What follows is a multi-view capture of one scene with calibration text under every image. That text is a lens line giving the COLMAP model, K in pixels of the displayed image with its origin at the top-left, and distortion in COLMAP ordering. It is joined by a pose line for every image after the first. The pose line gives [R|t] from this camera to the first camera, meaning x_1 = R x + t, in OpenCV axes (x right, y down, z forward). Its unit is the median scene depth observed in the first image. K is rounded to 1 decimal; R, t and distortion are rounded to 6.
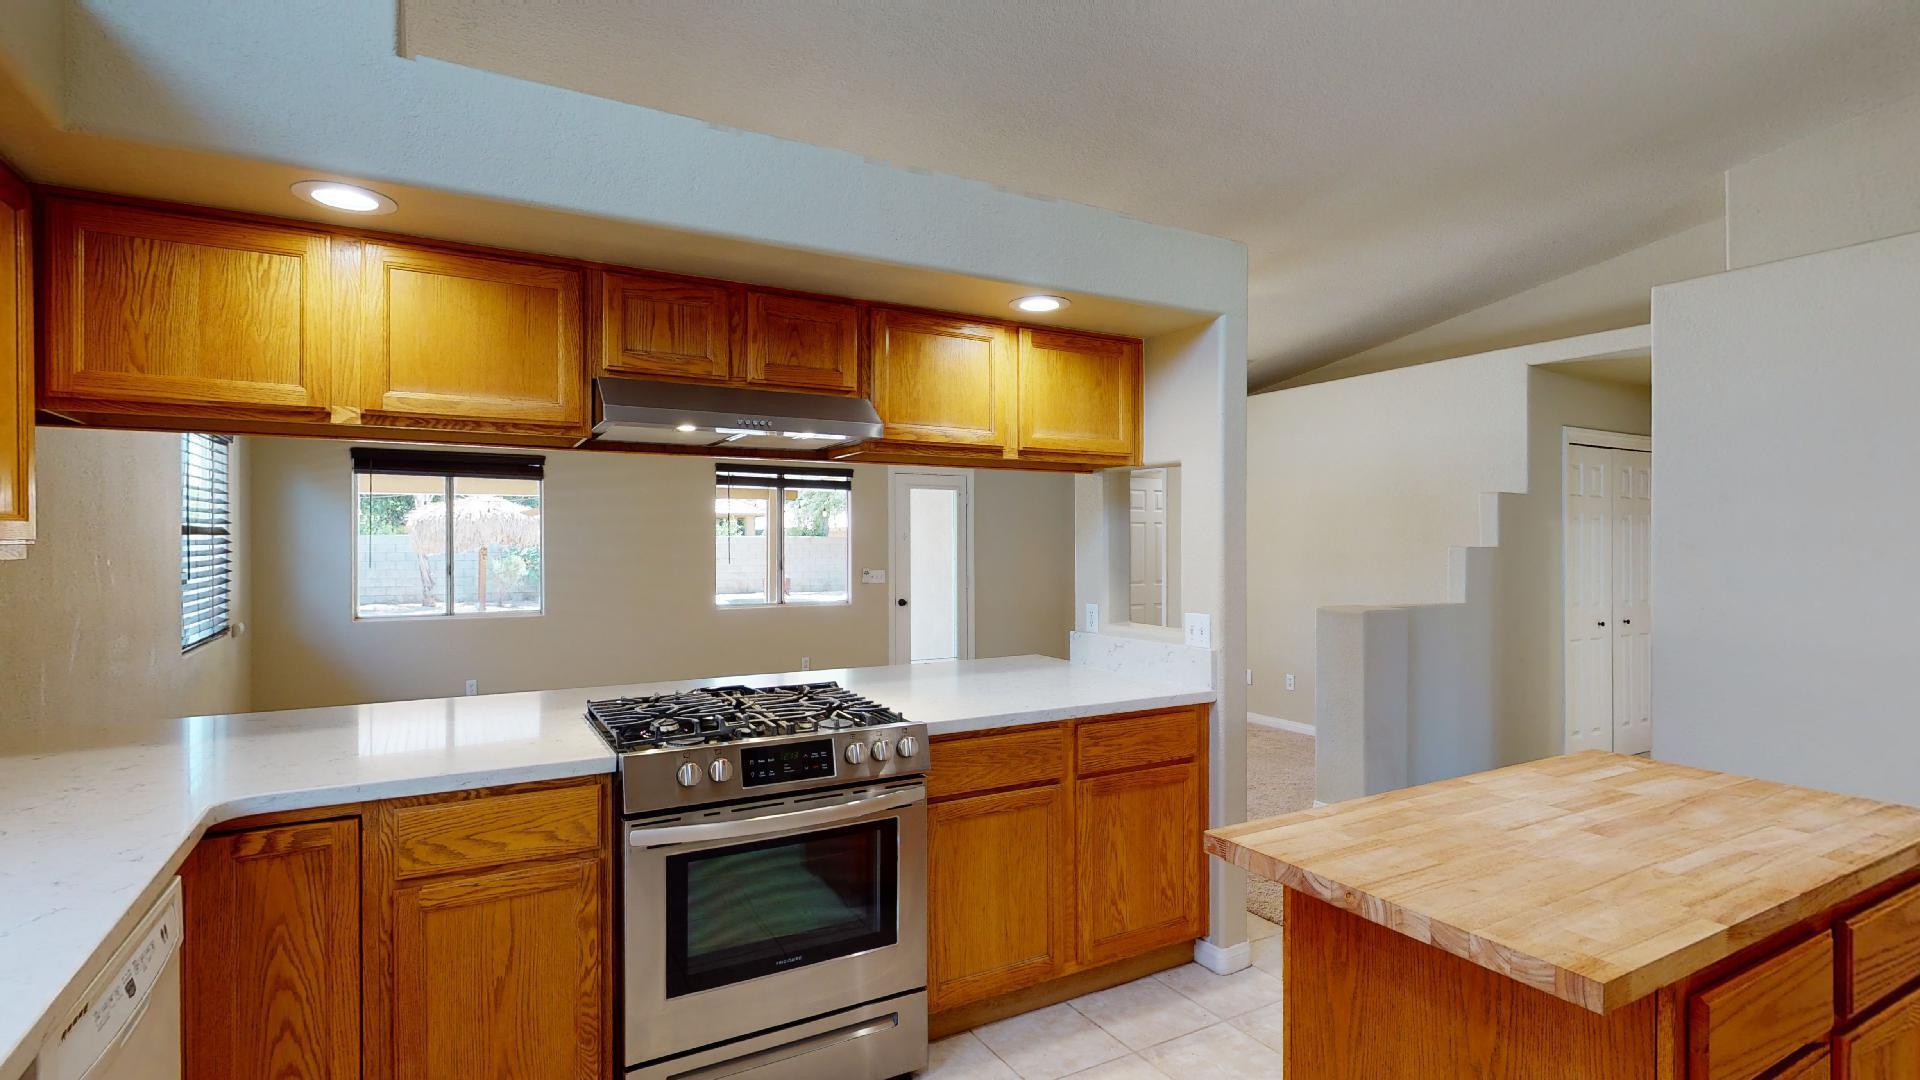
lens RADIAL K [[925.0, 0, 963.8], [0, 925.0, 545.1], [0, 0, 1]] dist [-0.000945, -0.001504]
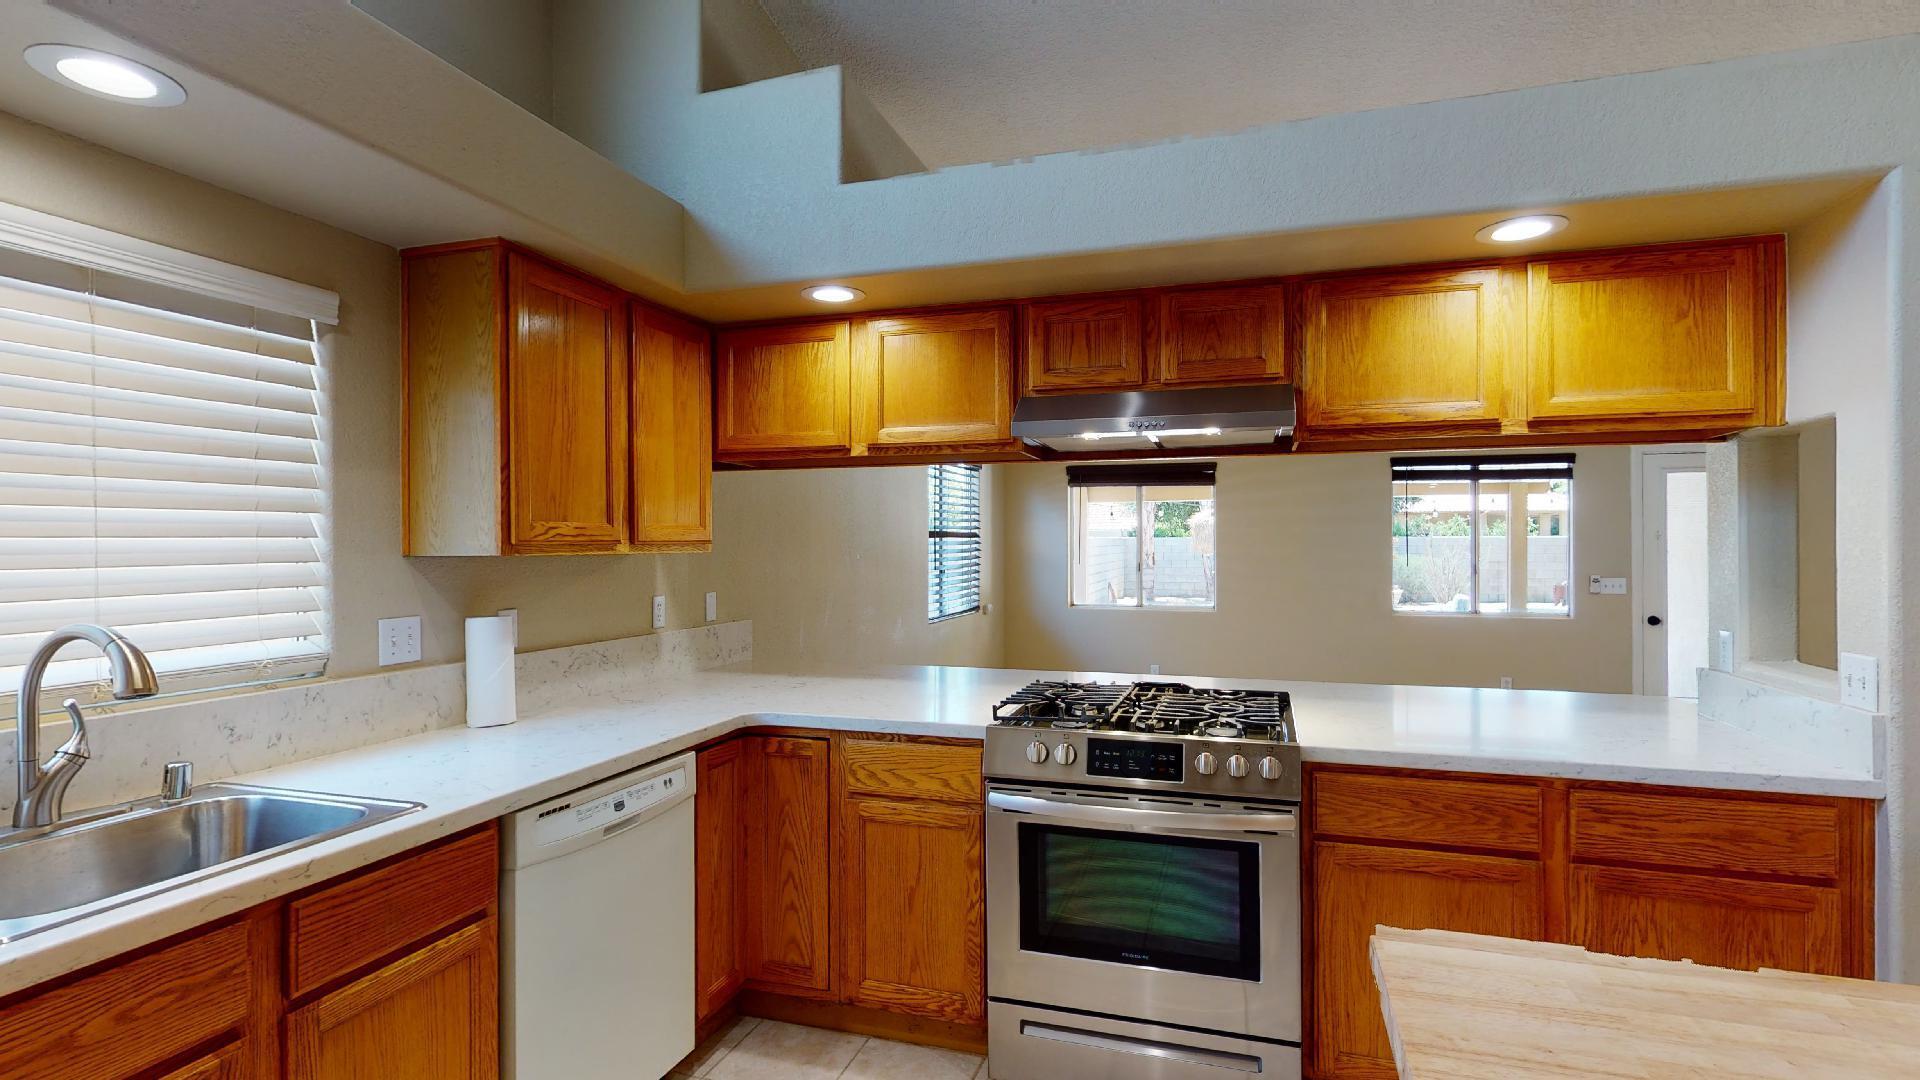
lens RADIAL K [[925.0, 0, 957.3], [0, 925.0, 546.0], [0, 0, 1]] dist [-0.000945, -0.001504]
pose [[0.671760, 0.001315, -0.740768, 0.344856], [-0.001743, 0.999998, 0.000195, 0.001884], [0.740767, 0.001160, 0.671761, 0.144153]]
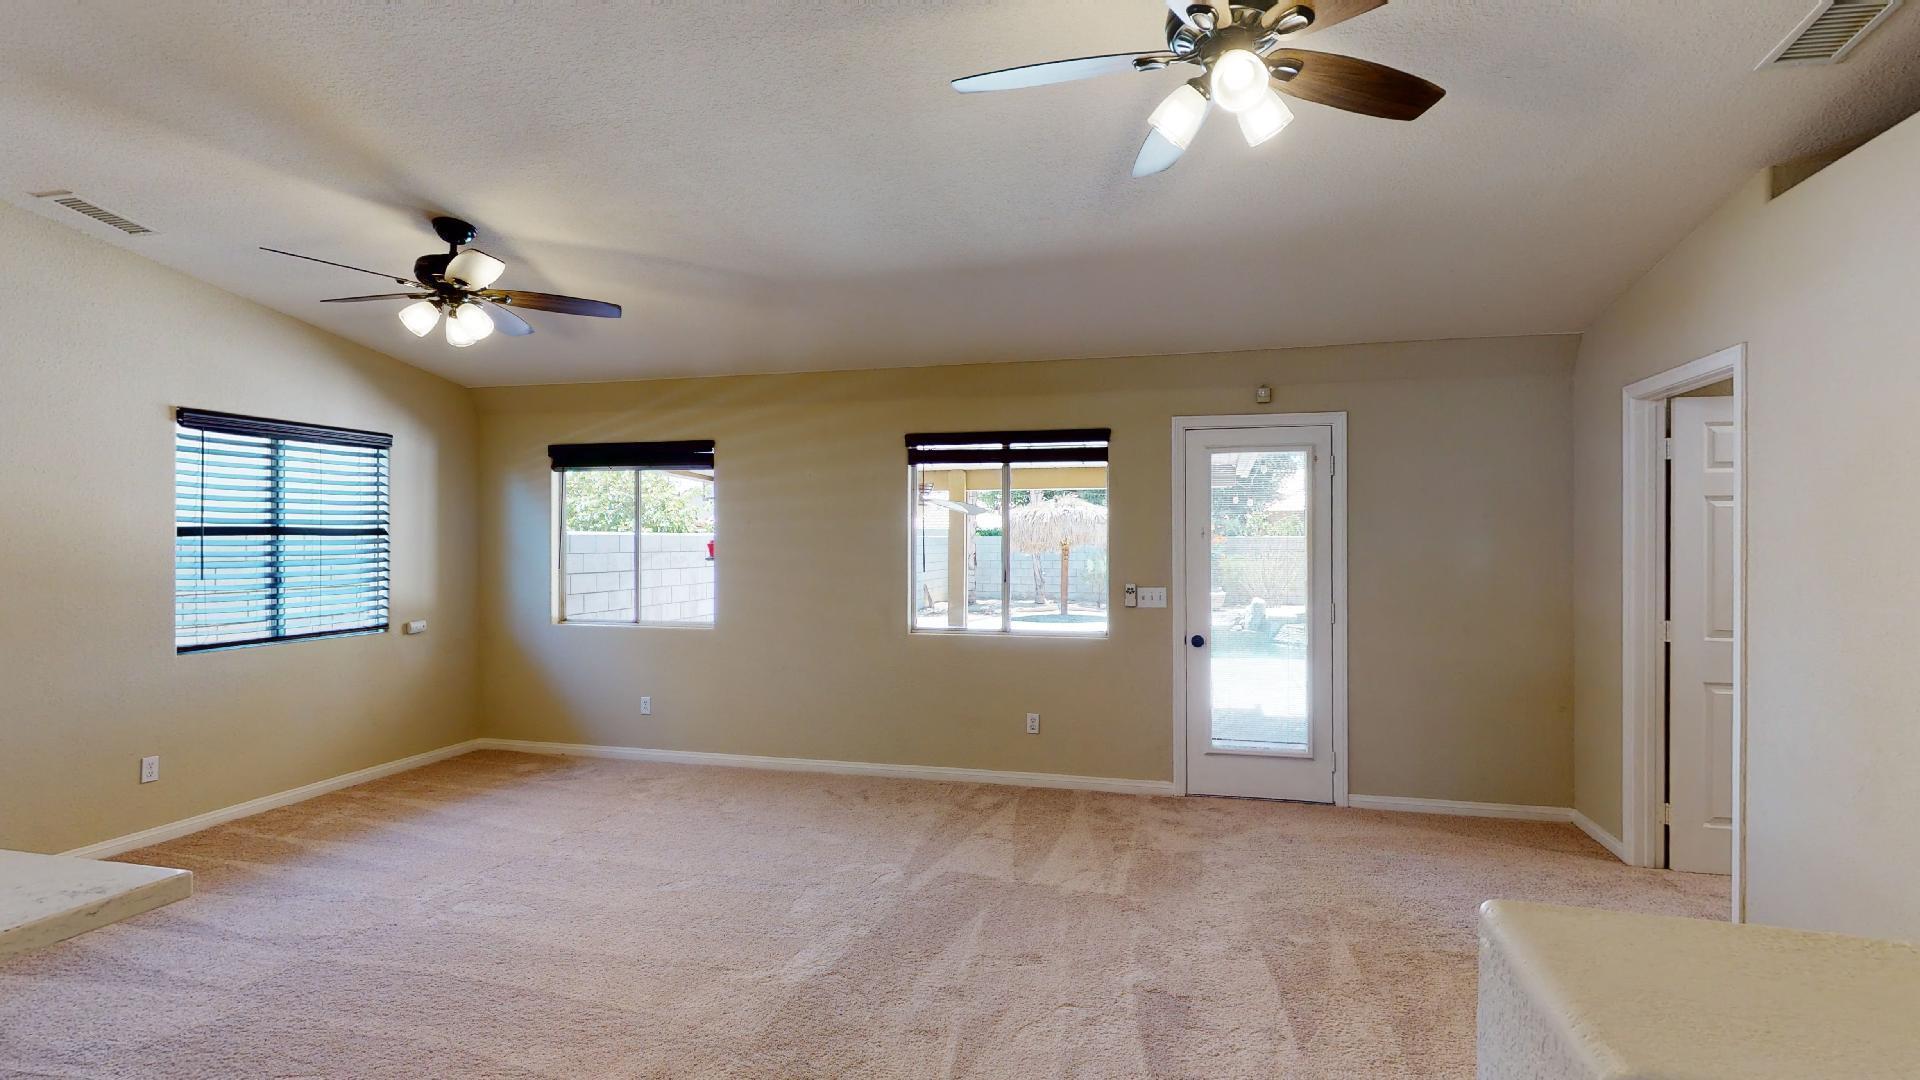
lens RADIAL K [[925.0, 0, 956.9], [0, 925.0, 545.4], [0, 0, 1]] dist [-0.000945, -0.001504]
pose [[0.707302, 0.002003, -0.706909, 0.754226], [-0.002243, 0.999997, 0.000590, -0.002860], [0.706908, 0.001168, 0.707305, 1.384654]]
